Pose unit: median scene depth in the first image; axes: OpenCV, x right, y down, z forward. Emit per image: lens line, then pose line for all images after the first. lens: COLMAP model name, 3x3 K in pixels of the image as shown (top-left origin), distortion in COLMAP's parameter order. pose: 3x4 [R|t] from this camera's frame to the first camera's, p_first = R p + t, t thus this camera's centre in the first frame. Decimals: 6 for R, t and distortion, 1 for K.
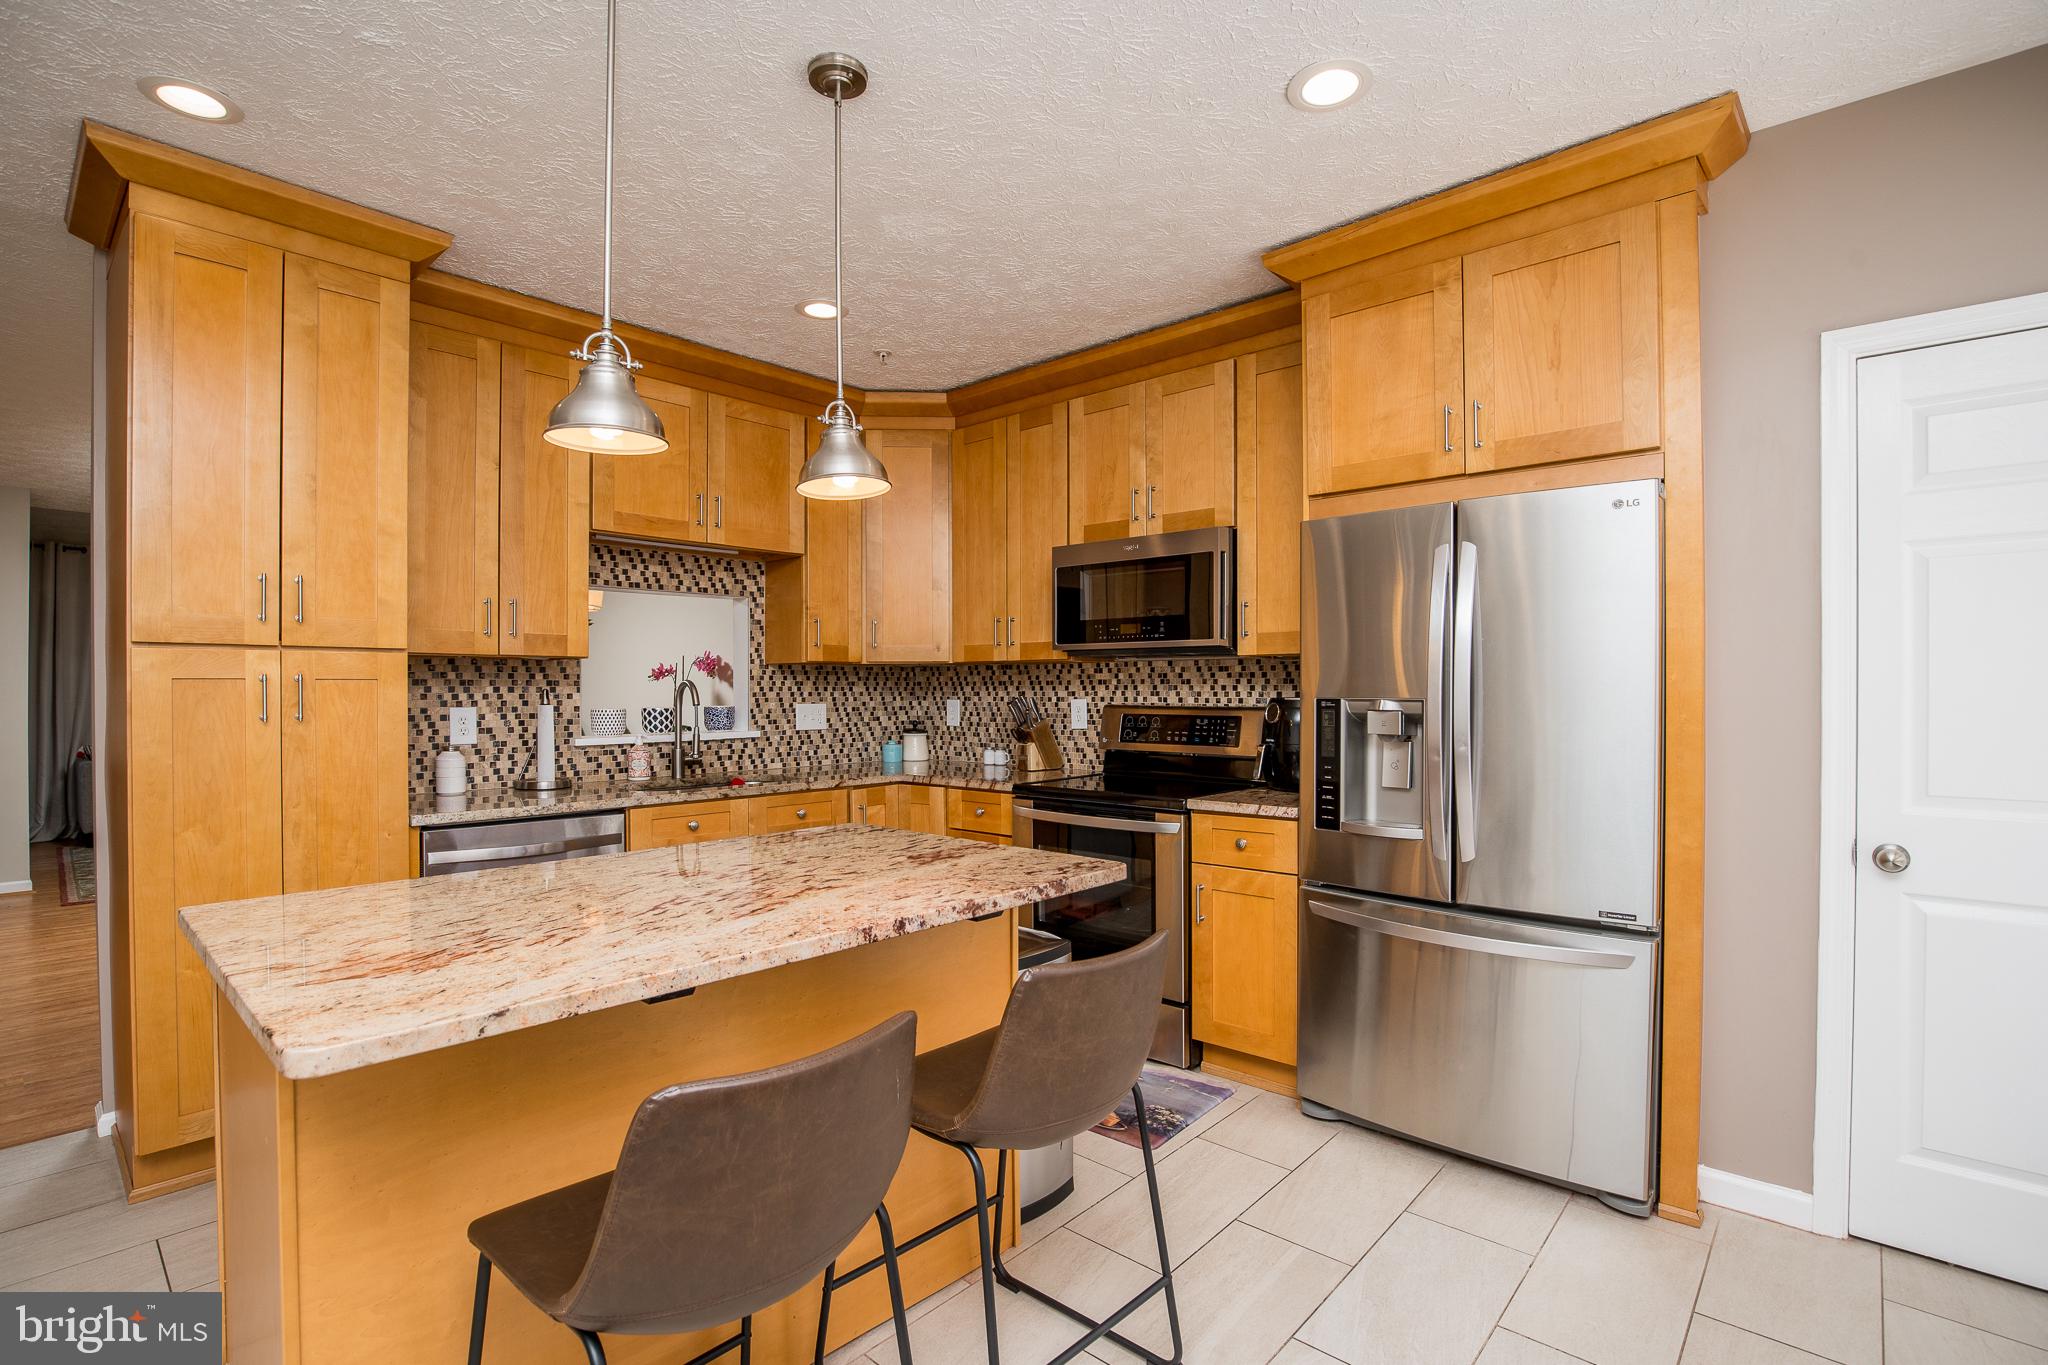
lens RADIAL K [[948.6, 0, 1032.2], [0, 948.6, 693.2], [0, 0, 1]] dist [-0.017219, -0.000104]
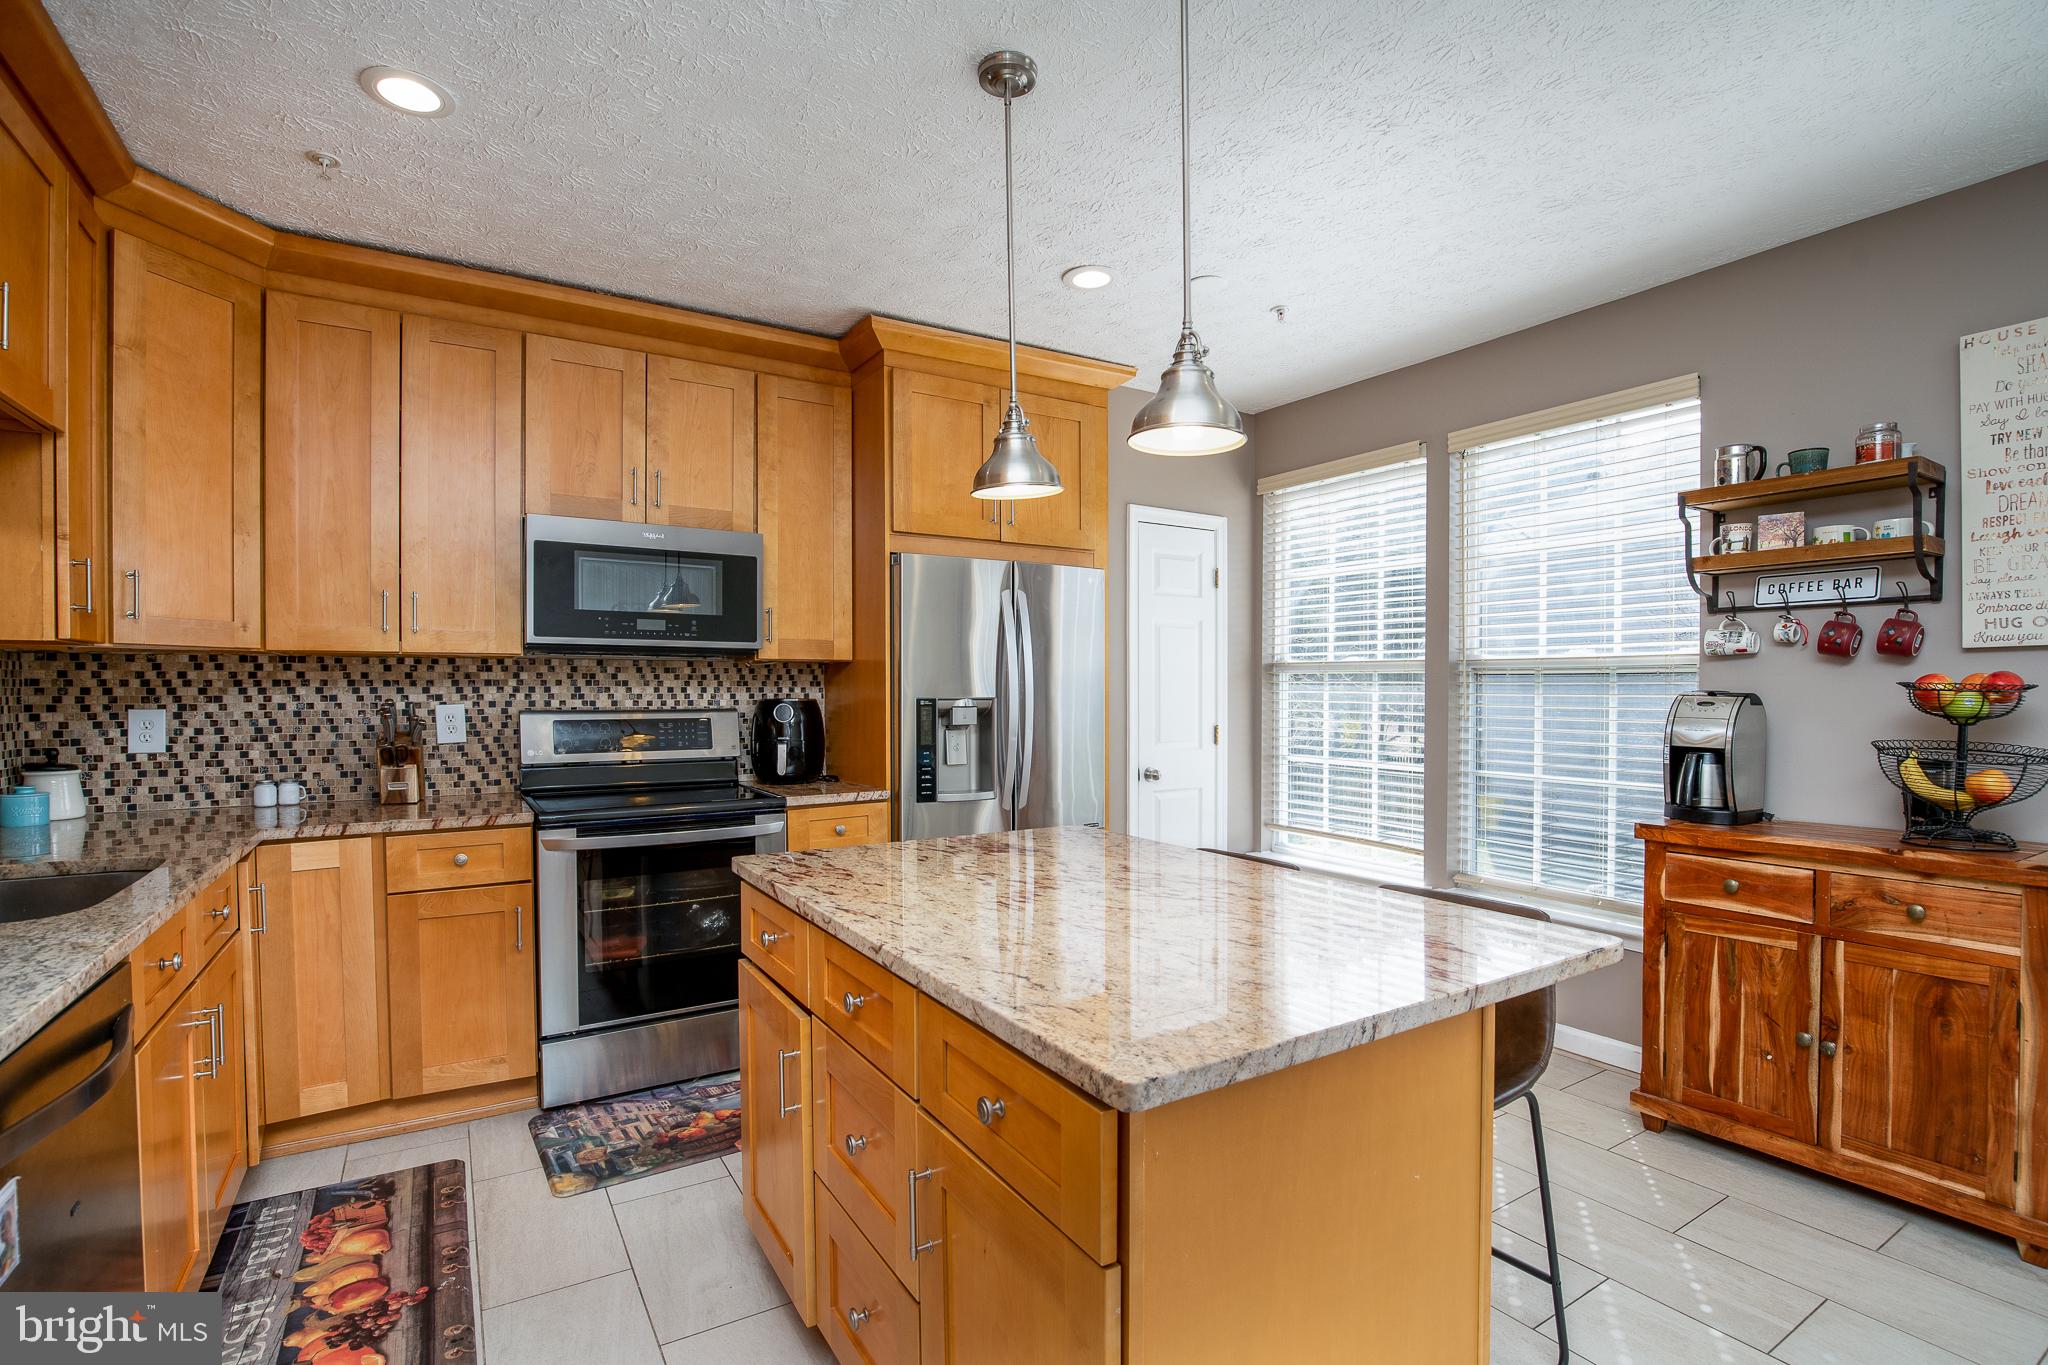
lens RADIAL K [[948.6, 0, 1028.9], [0, 948.6, 697.1], [0, 0, 1]] dist [-0.017219, -0.000104]
pose [[0.285341, -0.008722, 0.958386, -0.593062], [0.004996, 0.999959, 0.007612, -0.003511], [-0.958413, 0.002616, 0.285373, 0.352893]]
